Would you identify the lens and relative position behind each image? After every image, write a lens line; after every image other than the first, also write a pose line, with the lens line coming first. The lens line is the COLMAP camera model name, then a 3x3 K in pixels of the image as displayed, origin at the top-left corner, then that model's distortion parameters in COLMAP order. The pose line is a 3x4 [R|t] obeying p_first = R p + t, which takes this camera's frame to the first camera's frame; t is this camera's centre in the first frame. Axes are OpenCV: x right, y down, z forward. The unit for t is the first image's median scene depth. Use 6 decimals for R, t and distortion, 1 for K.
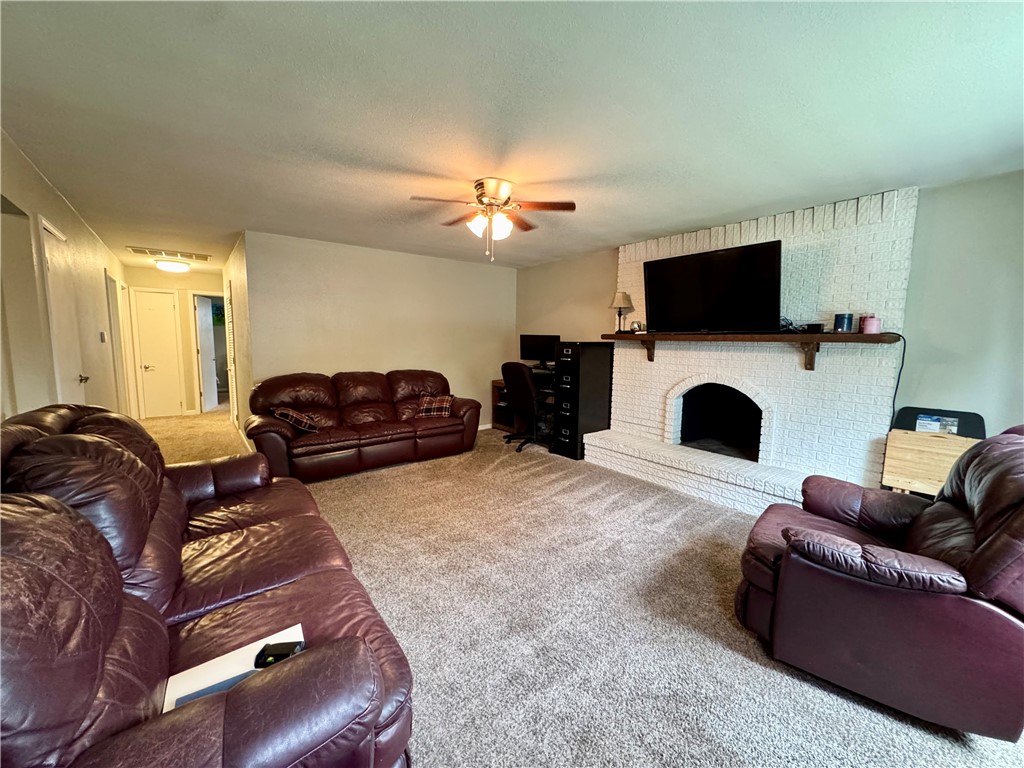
lens RADIAL K [[408.2, 0, 509.2], [0, 408.2, 385.0], [0, 0, 1]] dist [-0.004405, -0.000398]
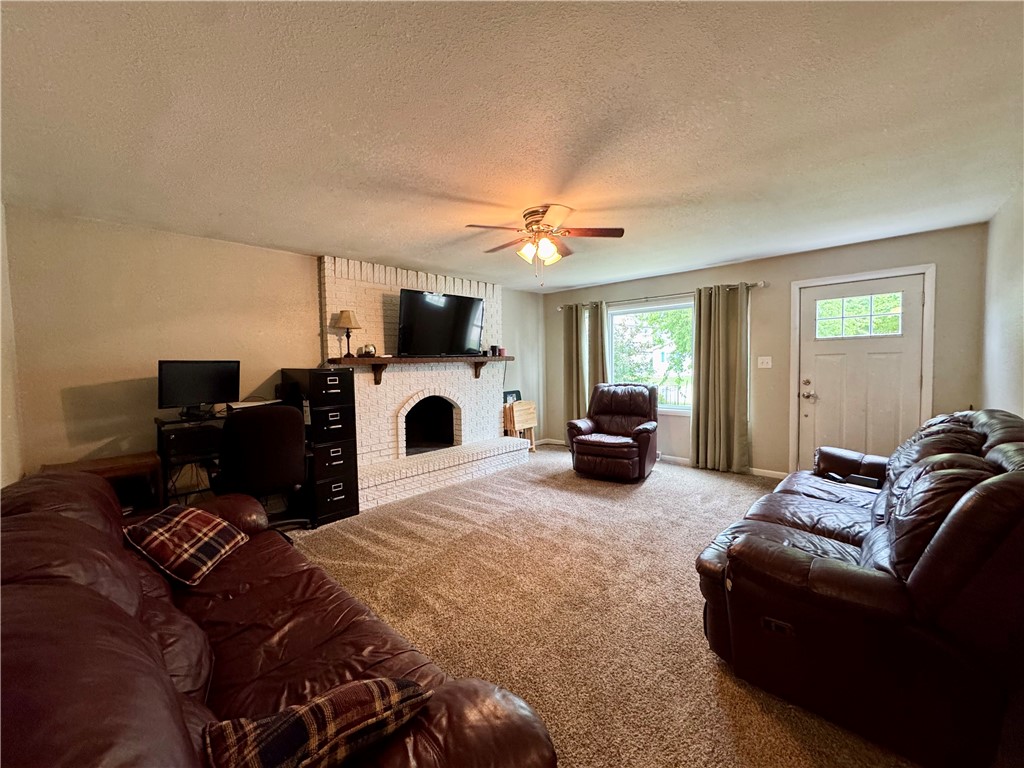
lens RADIAL K [[408.2, 0, 509.0], [0, 408.2, 381.5], [0, 0, 1]] dist [-0.004405, -0.000398]
pose [[-0.149364, -0.058569, 0.987046, -0.822604], [0.130698, 0.988316, 0.078422, -0.122173], [-0.980106, 0.140718, -0.139964, 0.990935]]
